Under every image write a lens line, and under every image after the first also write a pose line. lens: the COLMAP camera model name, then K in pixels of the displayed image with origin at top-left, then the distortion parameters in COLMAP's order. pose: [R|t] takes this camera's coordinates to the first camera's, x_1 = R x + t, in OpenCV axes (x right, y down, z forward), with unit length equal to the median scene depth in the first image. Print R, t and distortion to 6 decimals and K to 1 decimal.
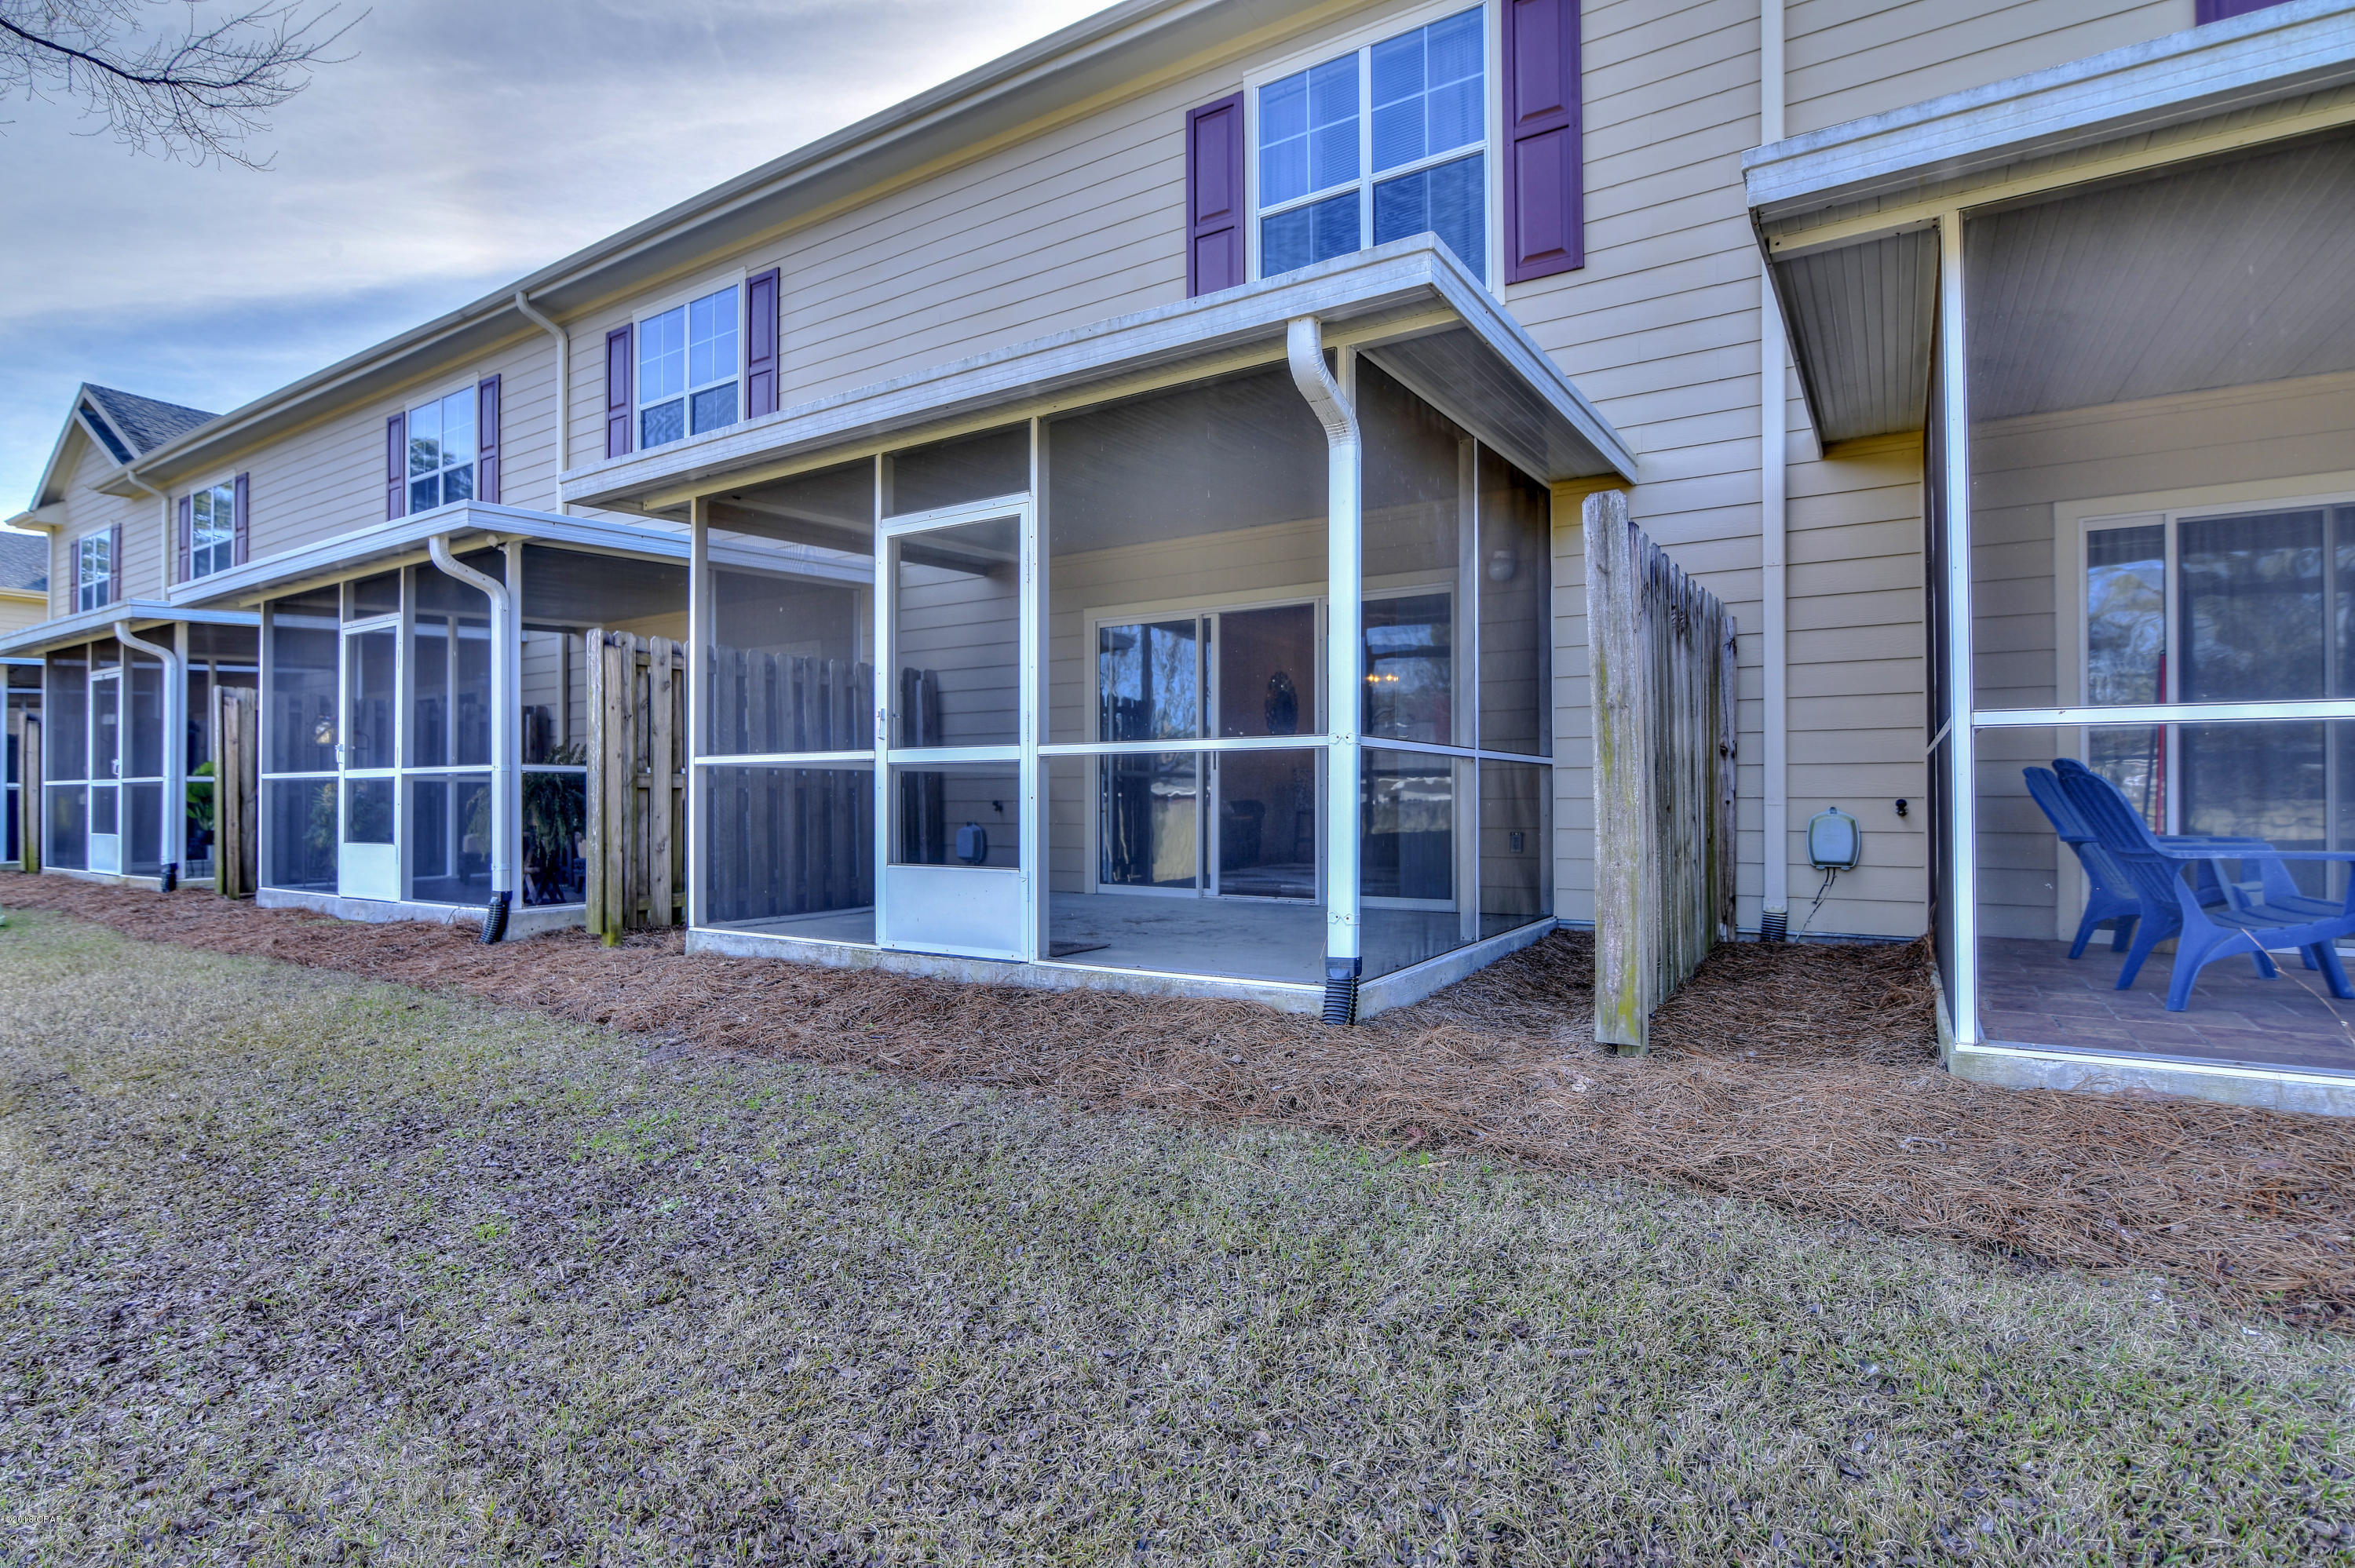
lens RADIAL K [[1155.2, 0, 1162.1], [0, 1155.2, 786.5], [0, 0, 1]] dist [-0.014514, 0.000114]
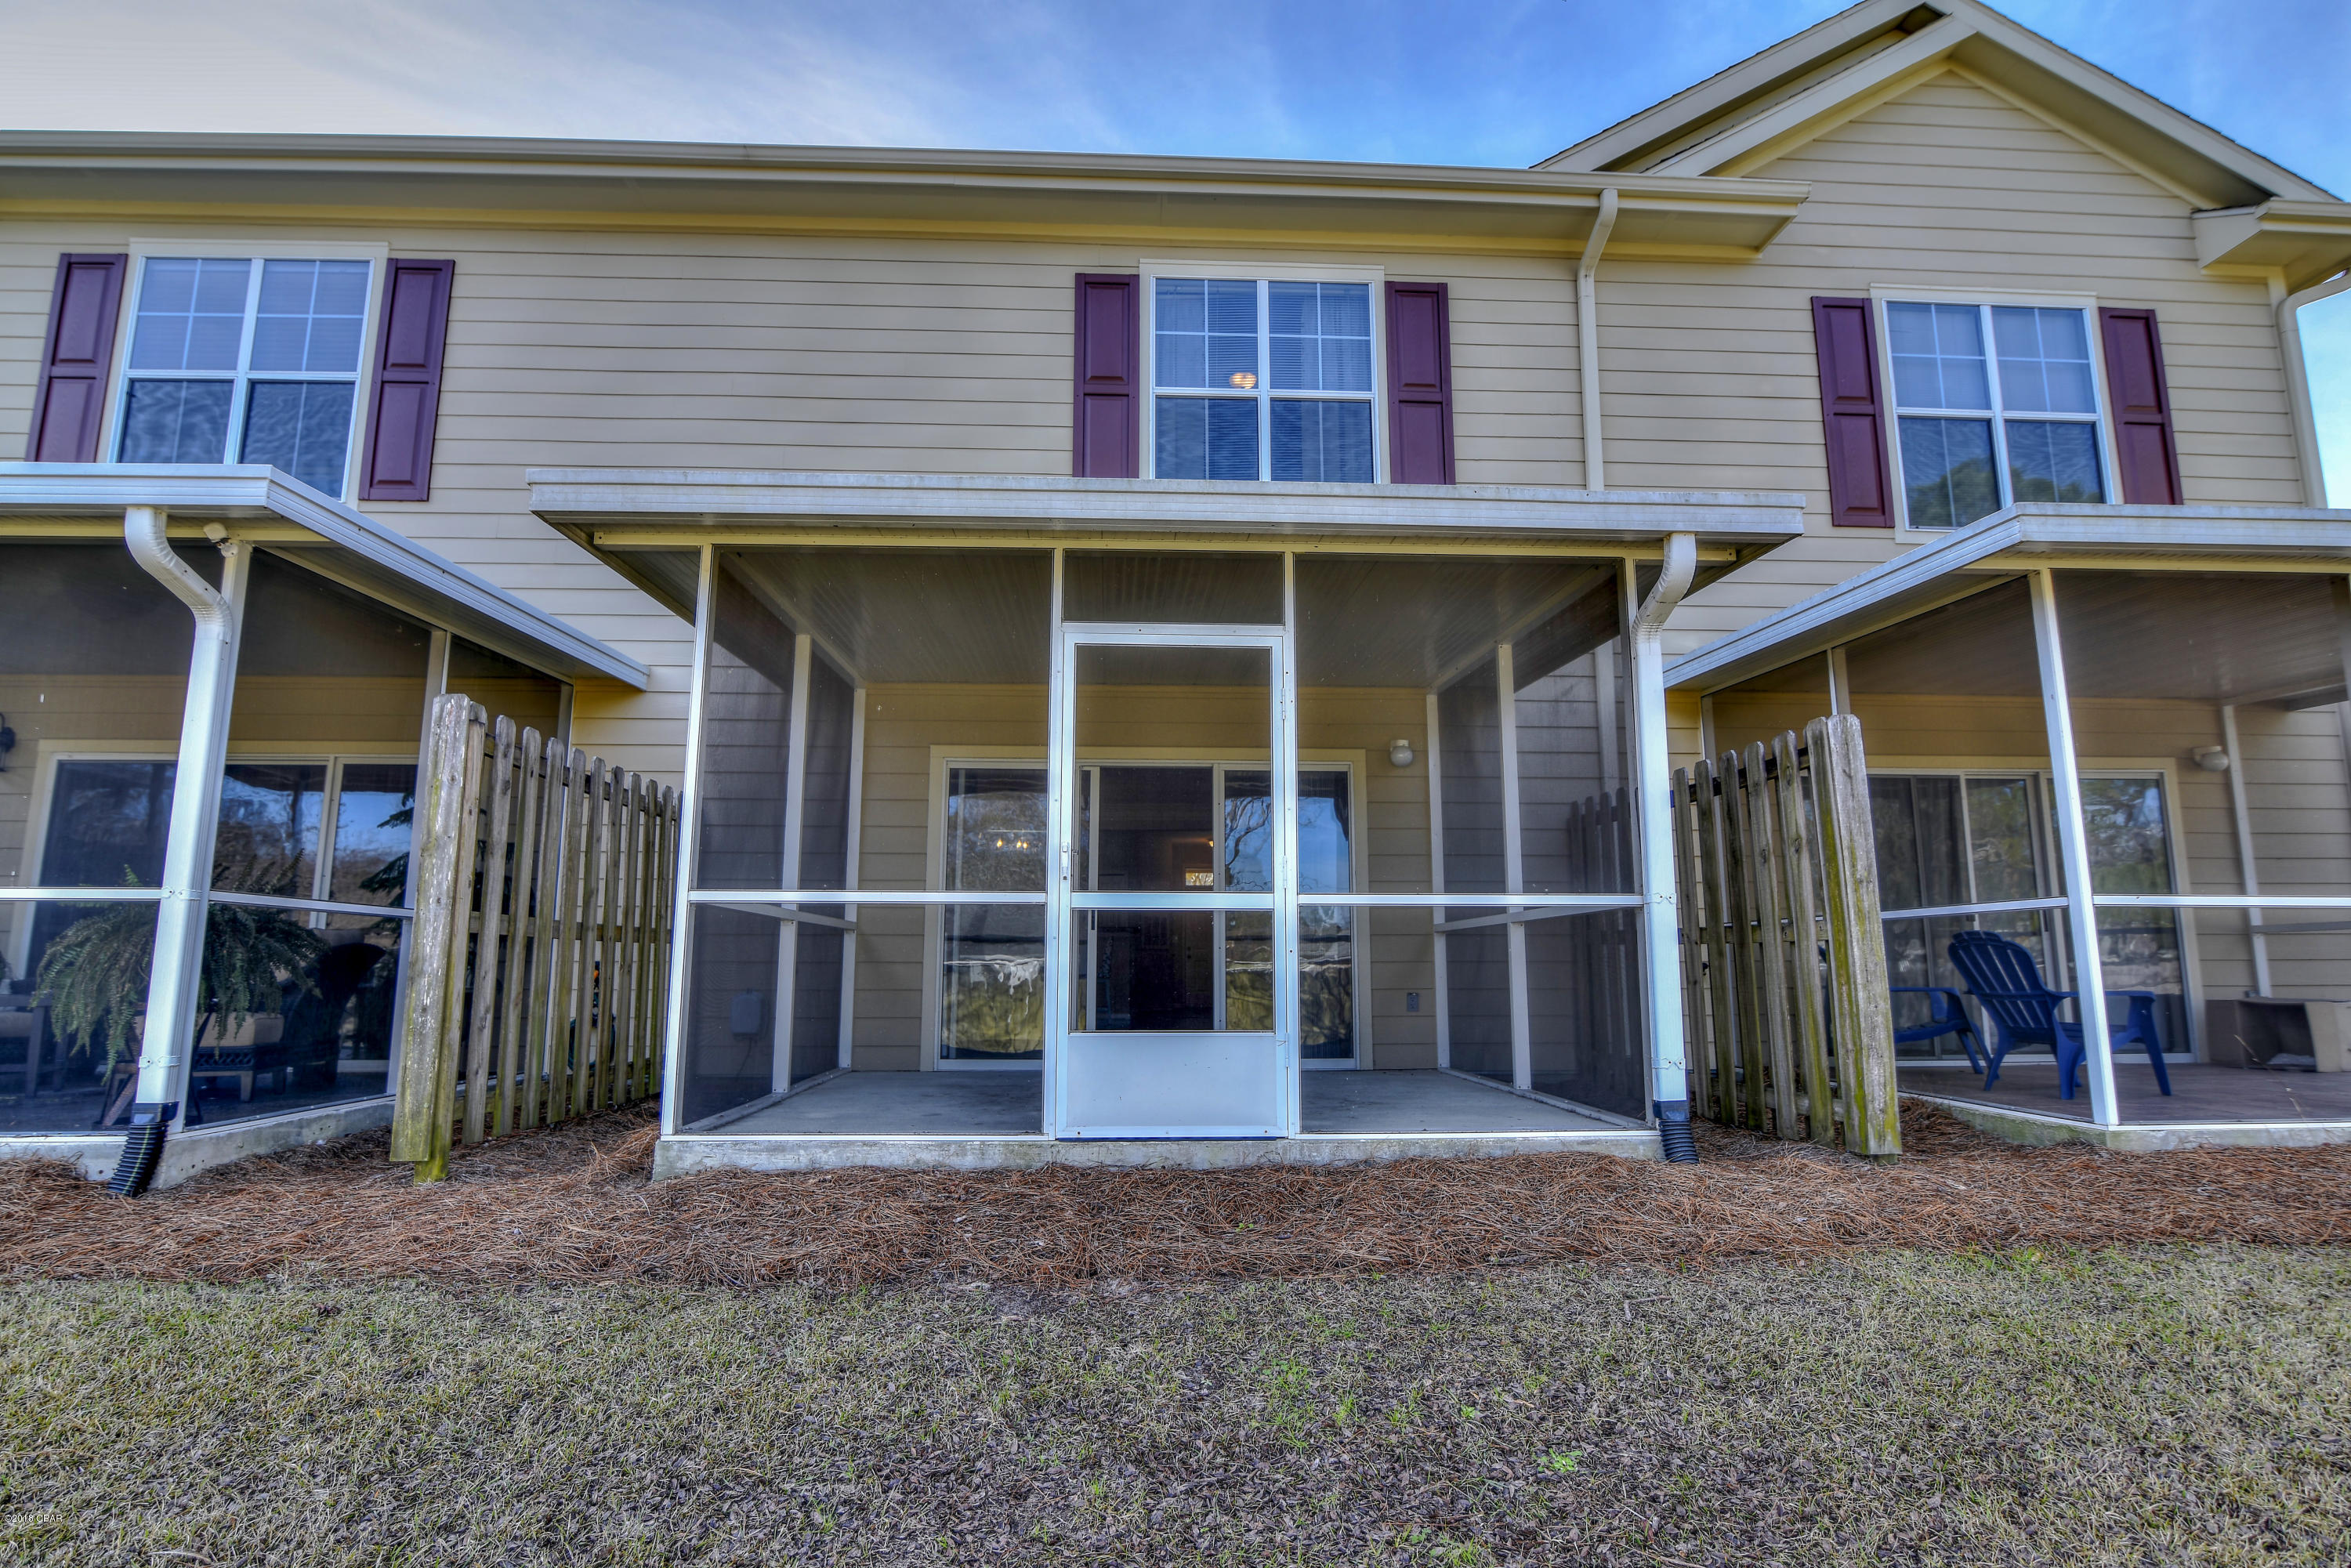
lens RADIAL K [[1141.2, 0, 1166.1], [0, 1141.2, 797.0], [0, 0, 1]] dist [-0.014569, 0.000162]
pose [[0.817503, 0.088494, 0.569084, -0.647335], [-0.009409, 0.990045, -0.140438, 0.014855], [-0.575847, 0.109454, 0.810198, 0.280831]]
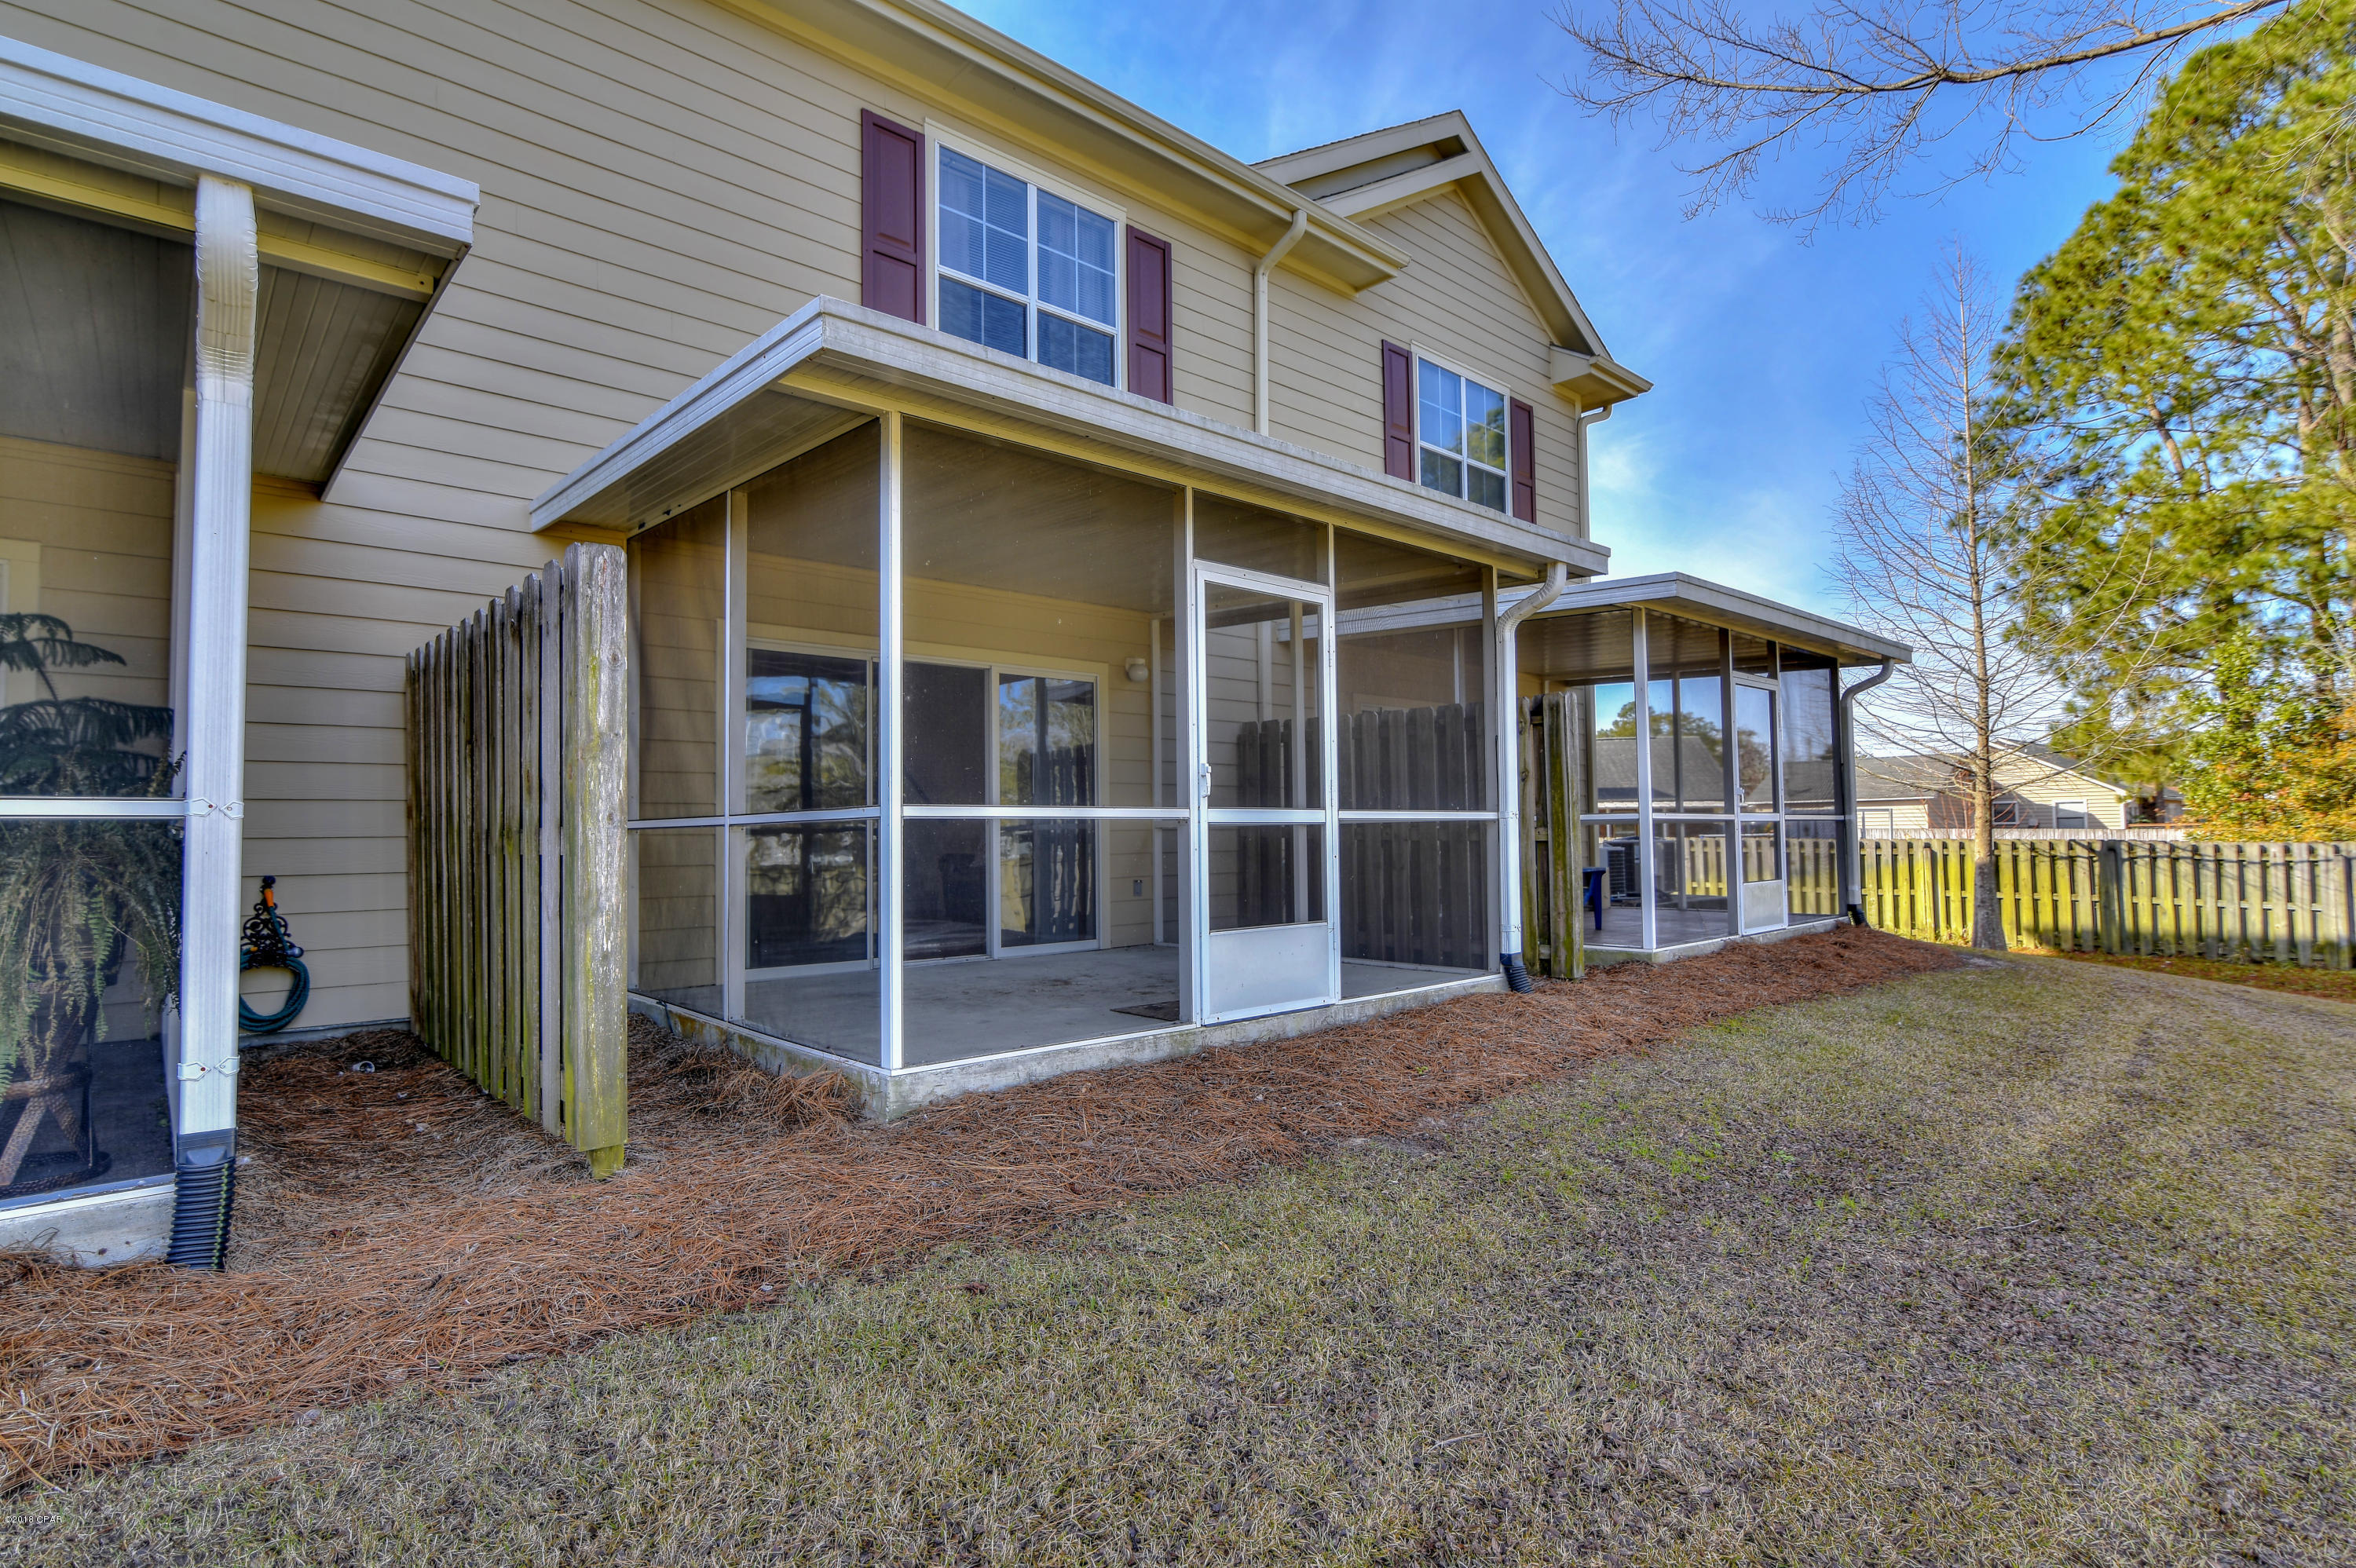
lens RADIAL K [[1155.7, 0, 1162.6], [0, 1155.7, 786.5], [0, 0, 1]] dist [-0.014514, 0.000114]
pose [[0.272169, 0.041195, 0.961367, -1.126520], [0.001604, 0.999062, -0.043264, -0.009100], [-0.962248, 0.013317, 0.271848, 0.769583]]
